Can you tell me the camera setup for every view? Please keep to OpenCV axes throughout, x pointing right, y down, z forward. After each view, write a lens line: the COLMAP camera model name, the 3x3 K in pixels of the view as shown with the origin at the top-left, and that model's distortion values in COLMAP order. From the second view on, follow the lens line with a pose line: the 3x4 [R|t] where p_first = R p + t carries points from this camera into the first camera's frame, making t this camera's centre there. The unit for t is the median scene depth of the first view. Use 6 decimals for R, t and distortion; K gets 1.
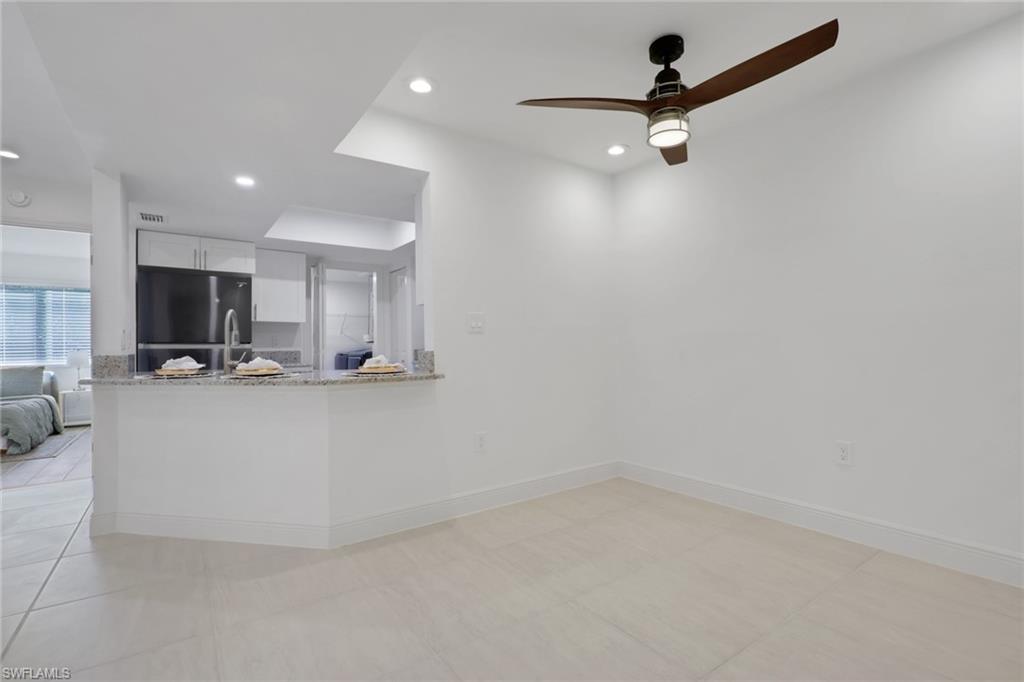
lens RADIAL K [[477.4, 0, 512.0], [0, 477.4, 341.0], [0, 0, 1]] dist [-0.001014, -0.000185]
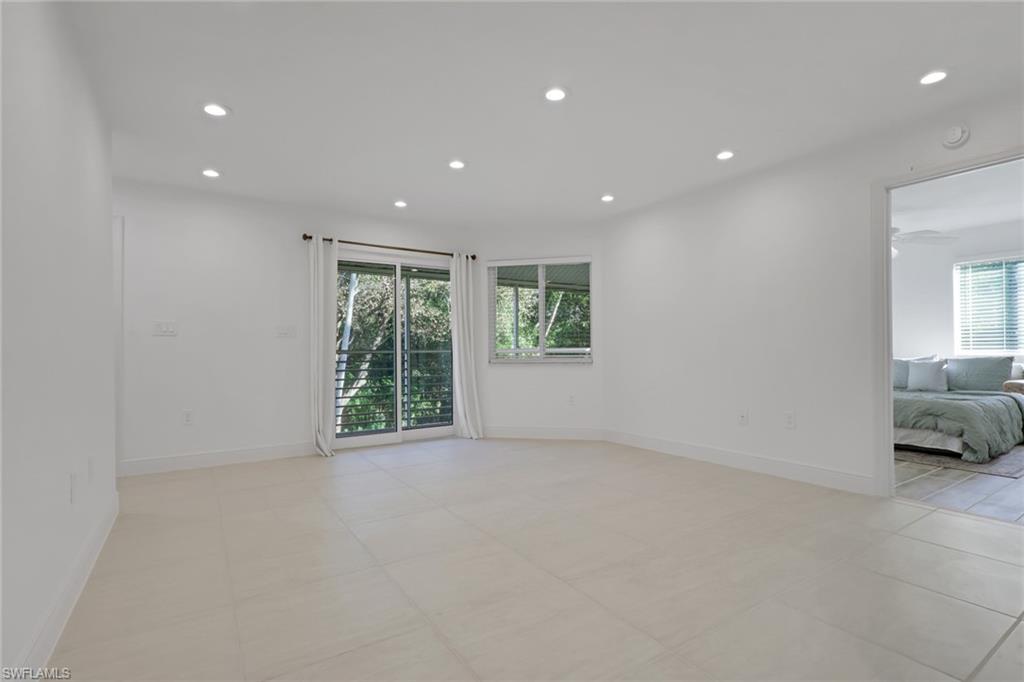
lens RADIAL K [[521.0, 0, 508.8], [0, 521.0, 347.8], [0, 0, 1]] dist [-0.000673, 0.000303]
pose [[0.002662, 0.015177, -0.999881, -0.129800], [0.020420, 0.999676, 0.015228, 0.008421], [0.999788, -0.020458, 0.002351, 0.182810]]
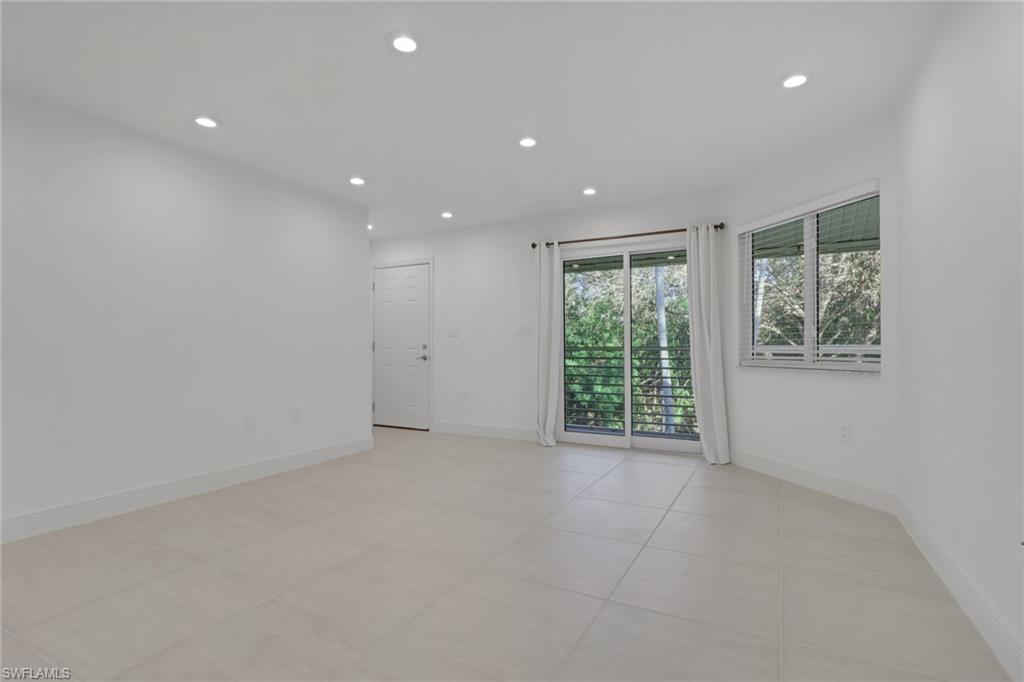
lens RADIAL K [[521.0, 0, 508.8], [0, 521.0, 347.8], [0, 0, 1]] dist [-0.000673, 0.000303]
pose [[-0.906379, 0.022999, -0.421839, -0.602025], [0.026537, 0.999645, -0.002516, 0.022184], [0.421631, -0.013474, -0.906667, 0.771479]]
